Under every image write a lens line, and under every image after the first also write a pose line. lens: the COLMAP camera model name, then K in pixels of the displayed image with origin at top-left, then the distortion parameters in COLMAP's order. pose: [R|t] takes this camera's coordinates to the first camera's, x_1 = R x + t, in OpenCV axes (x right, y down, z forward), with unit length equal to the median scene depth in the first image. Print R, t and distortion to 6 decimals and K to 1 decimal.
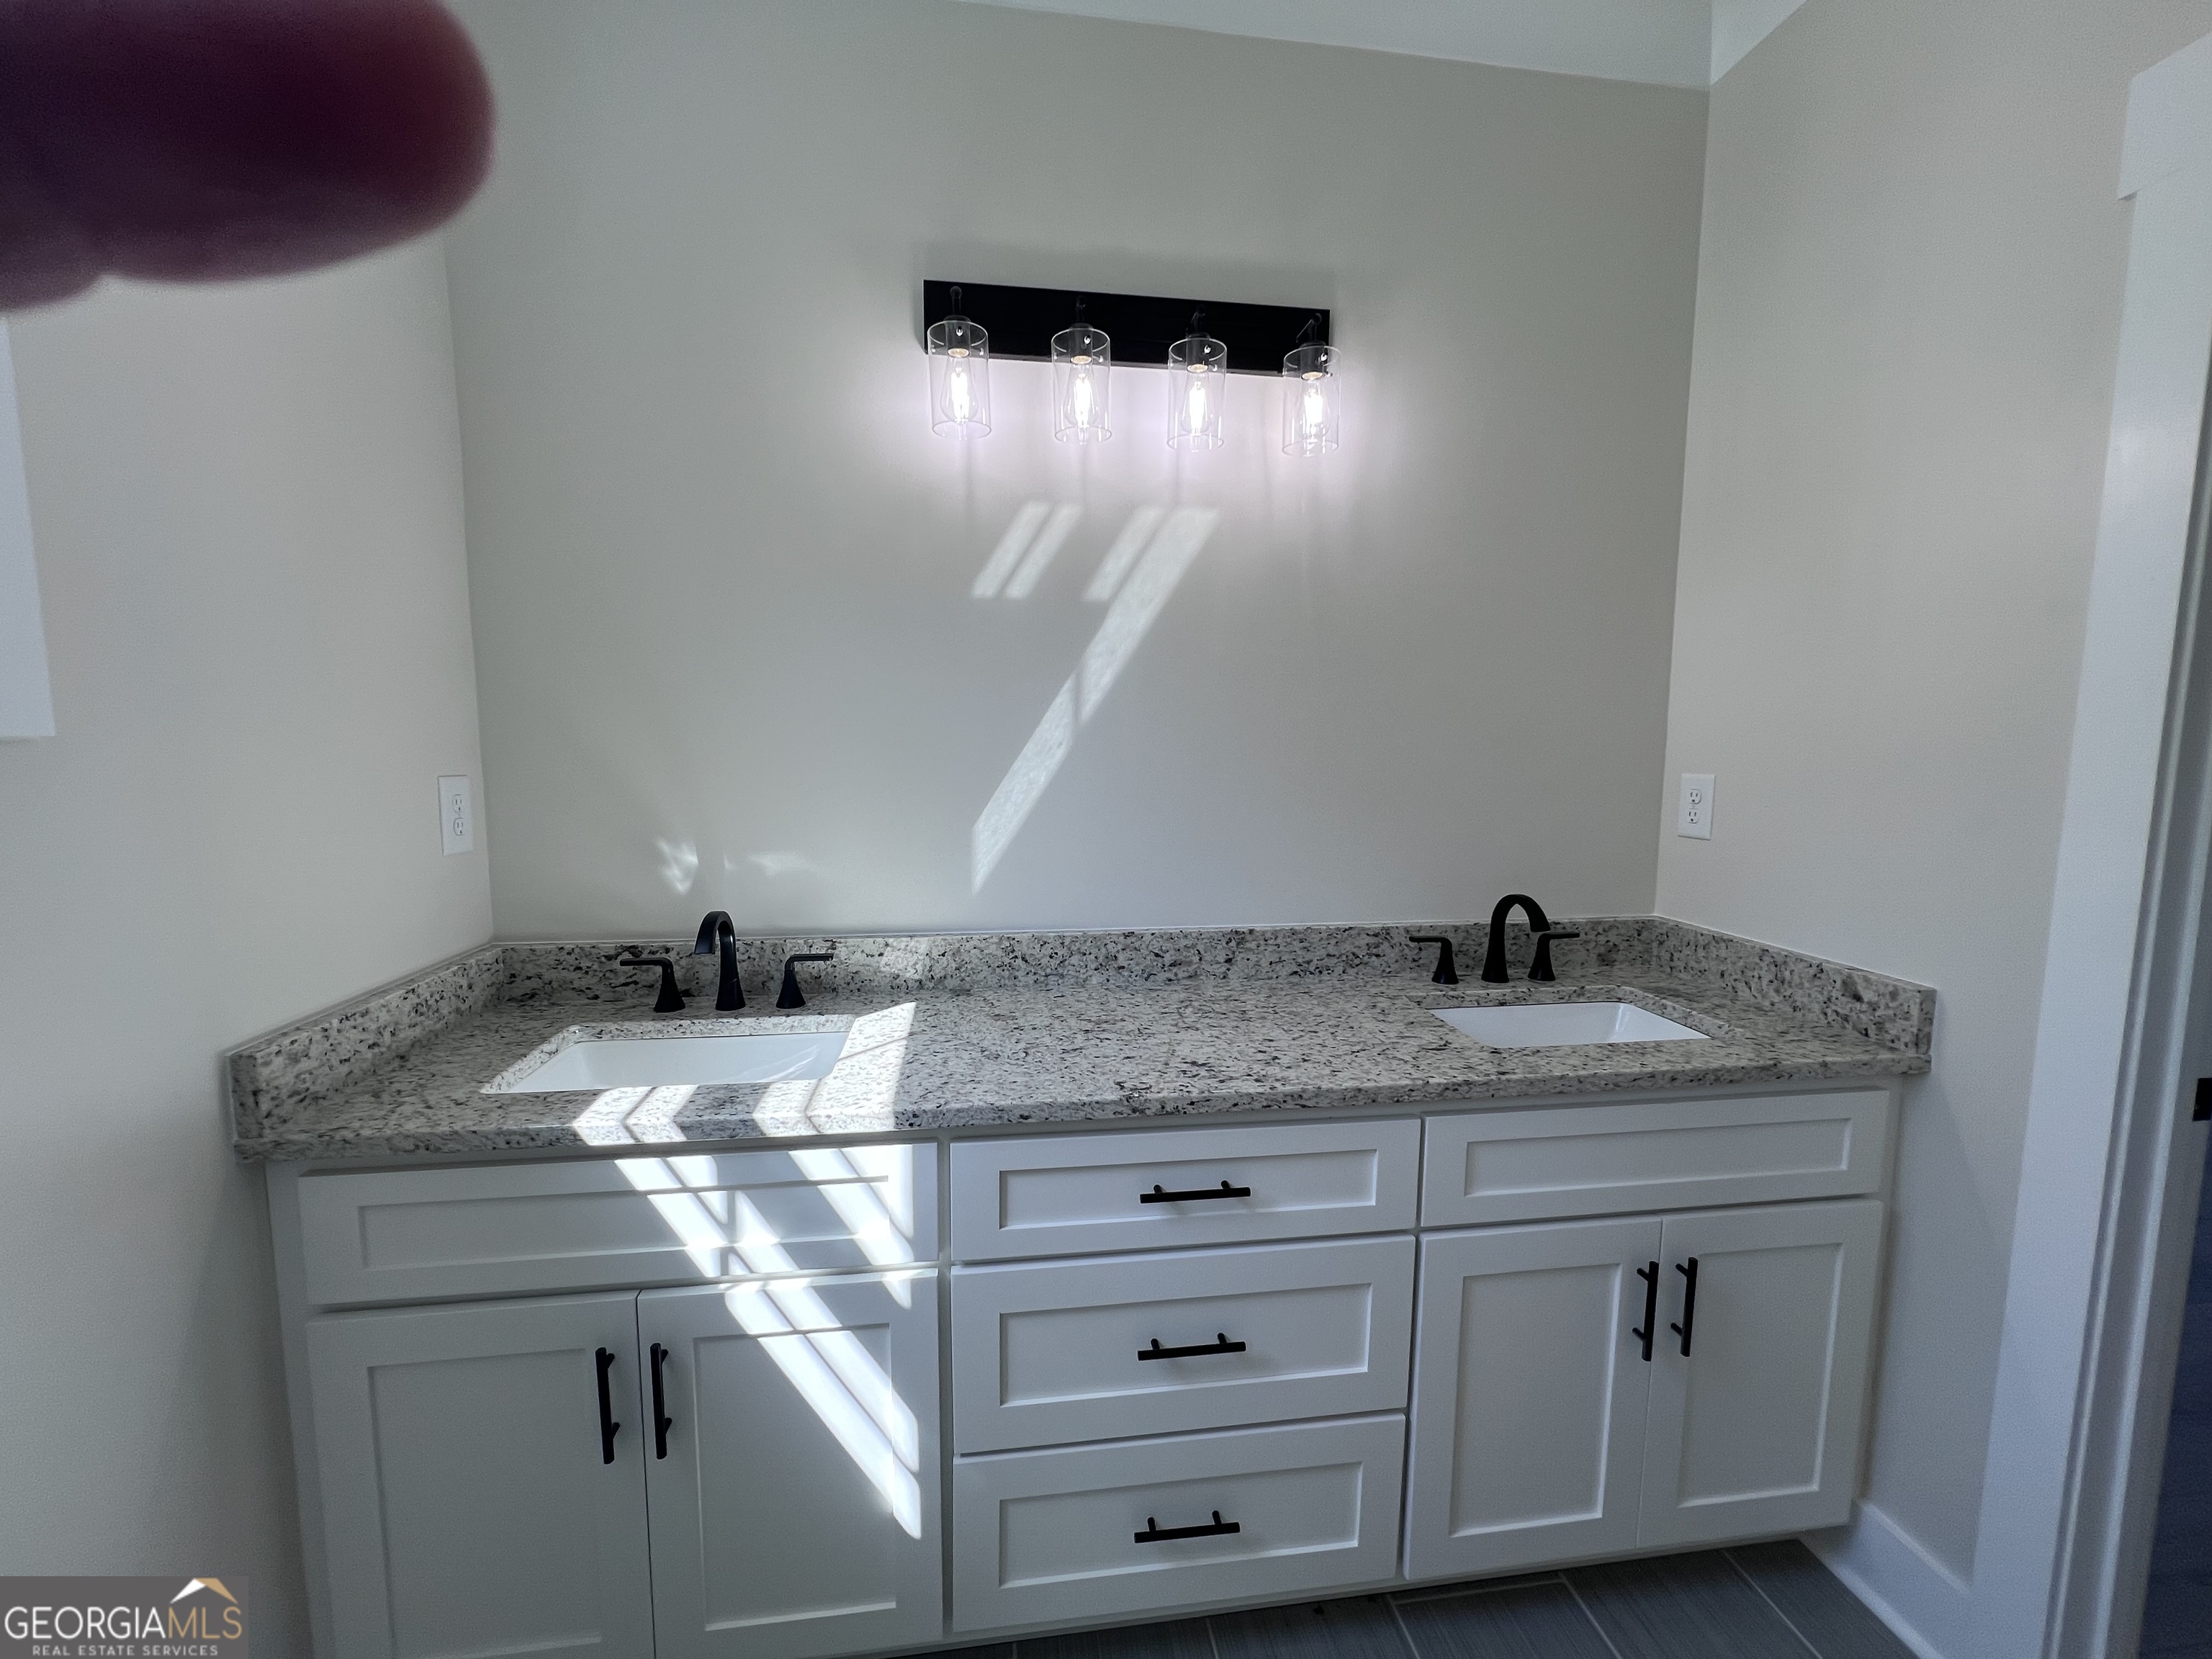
lens RADIAL K [[887.3, 0, 1104.1], [0, 887.3, 835.9], [0, 0, 1]] dist [-0.000954, 0.000428]
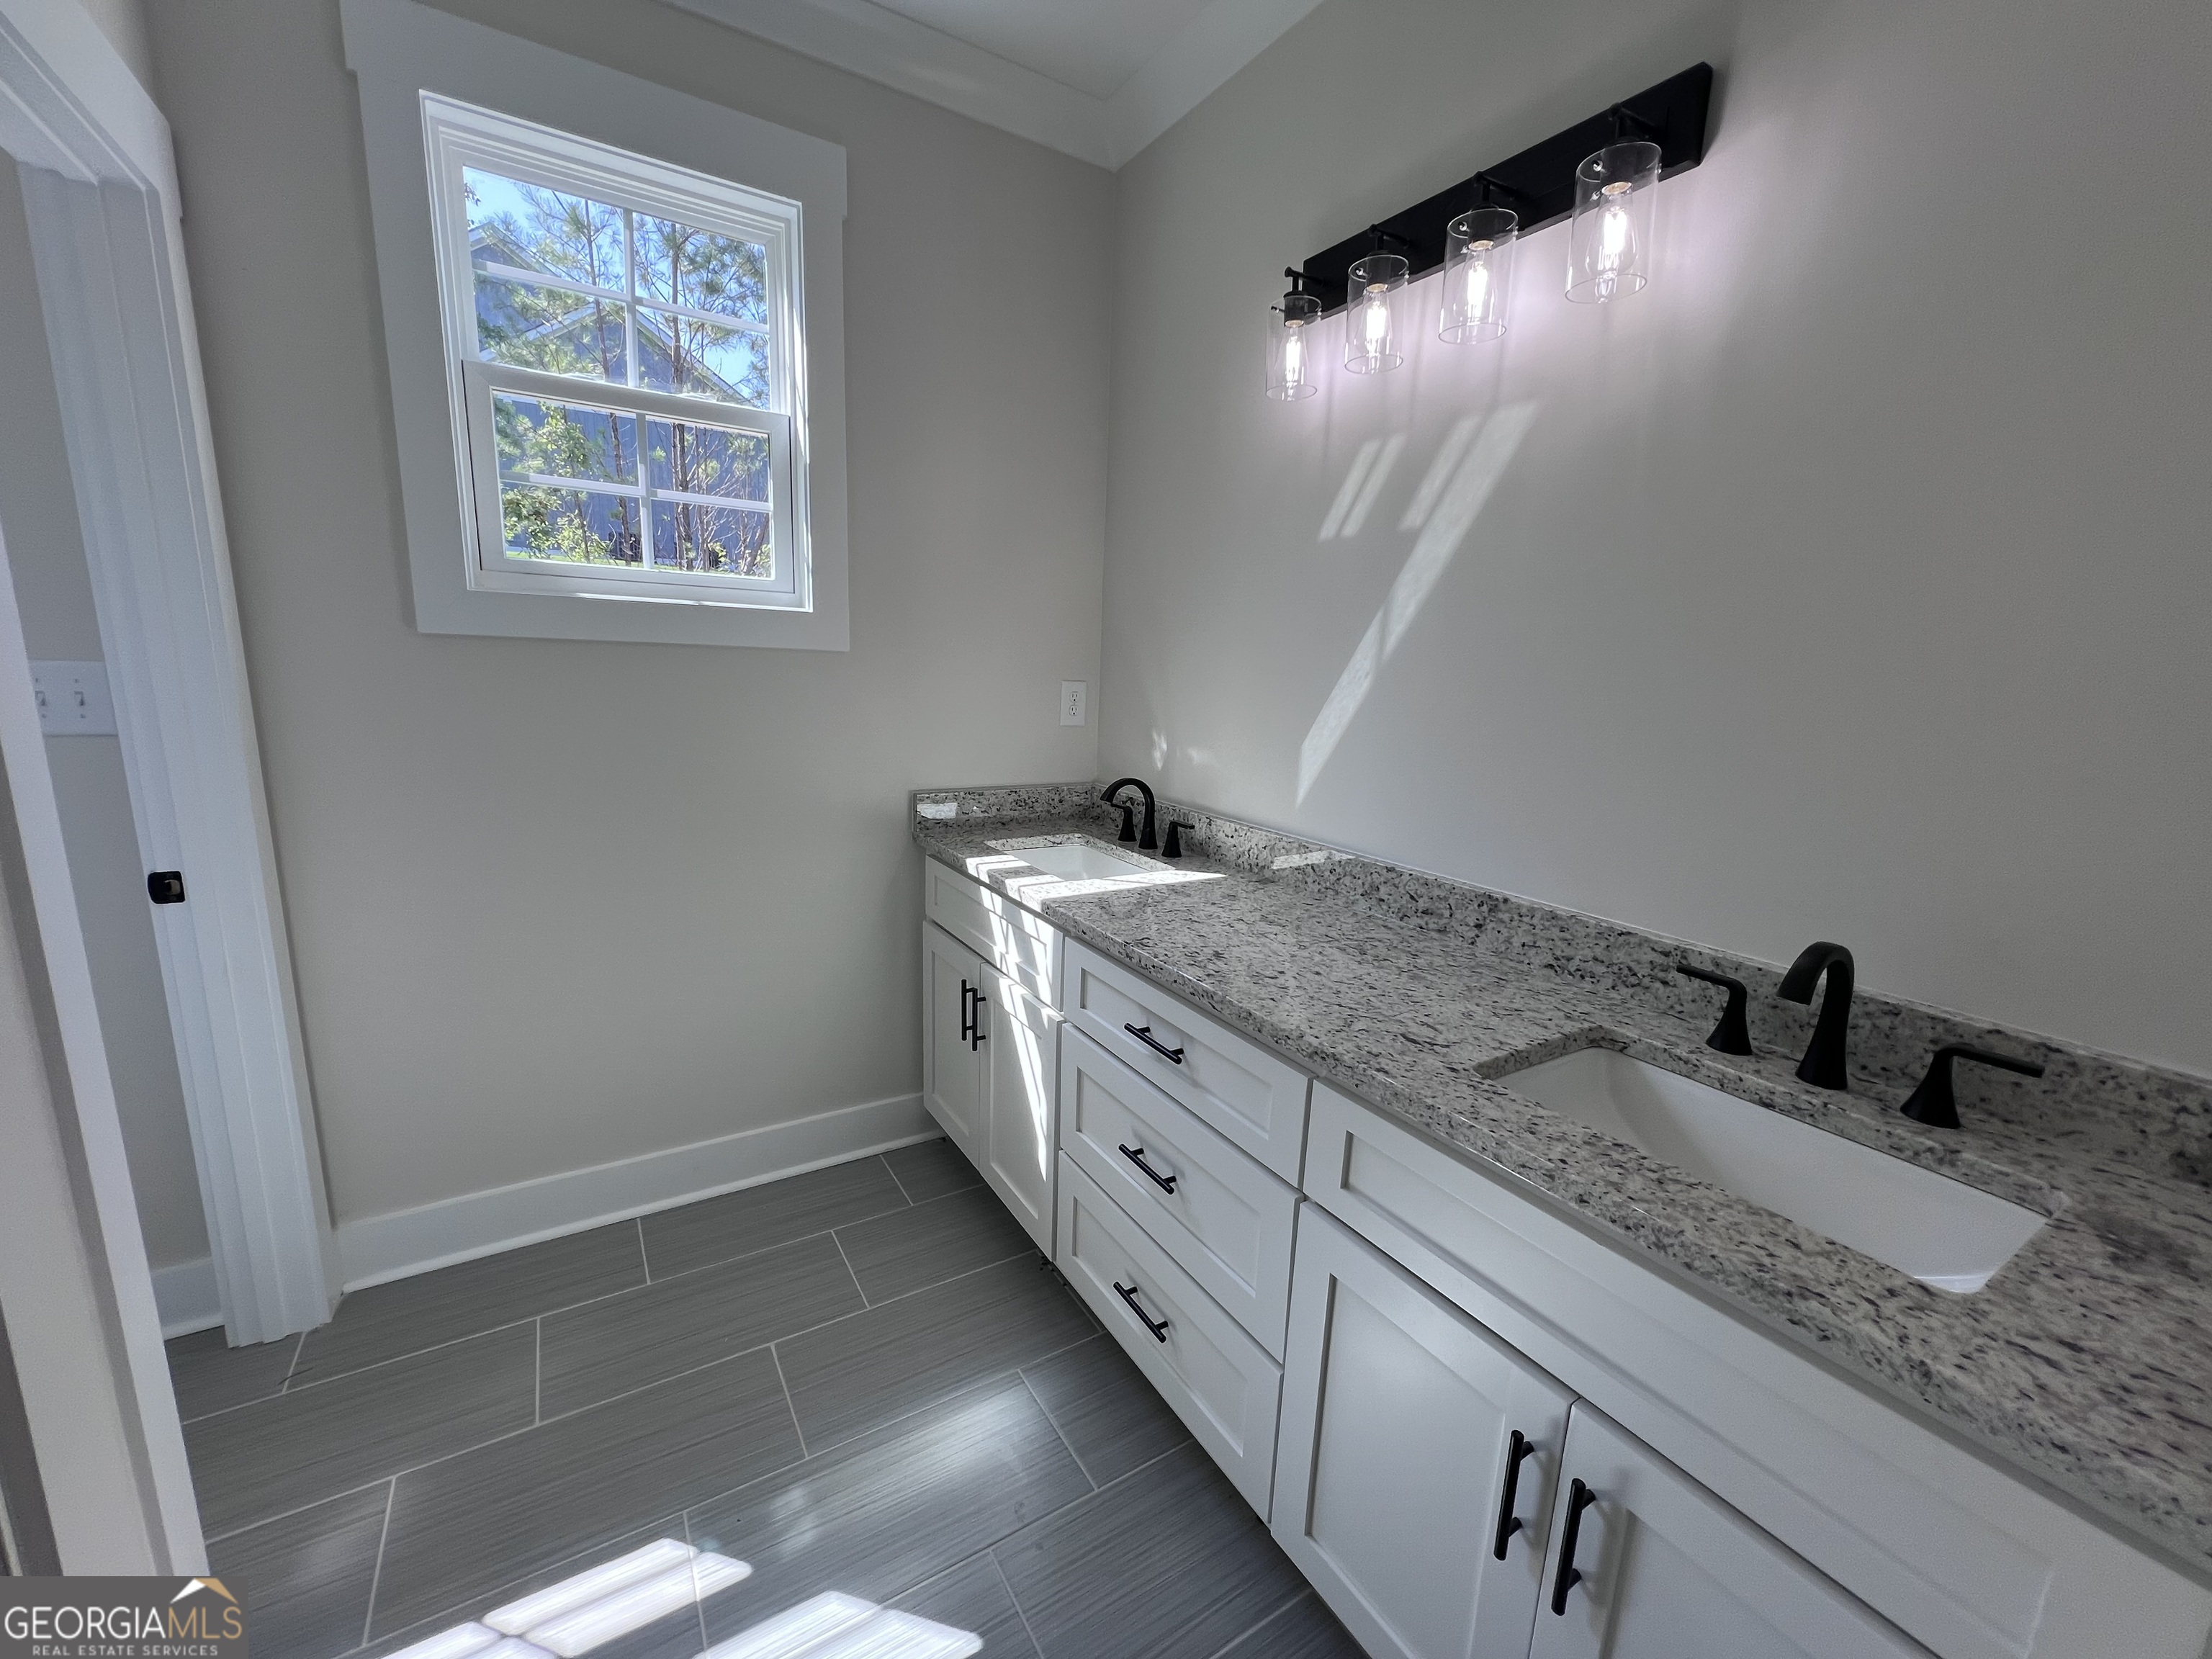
lens RADIAL K [[887.3, 0, 1116.2], [0, 887.3, 827.0], [0, 0, 1]] dist [-0.000954, 0.000428]
pose [[0.410178, 0.178660, -0.894335, 0.814123], [-0.132091, 0.981922, 0.135575, -0.030346], [0.902389, 0.062524, 0.426362, 0.309522]]
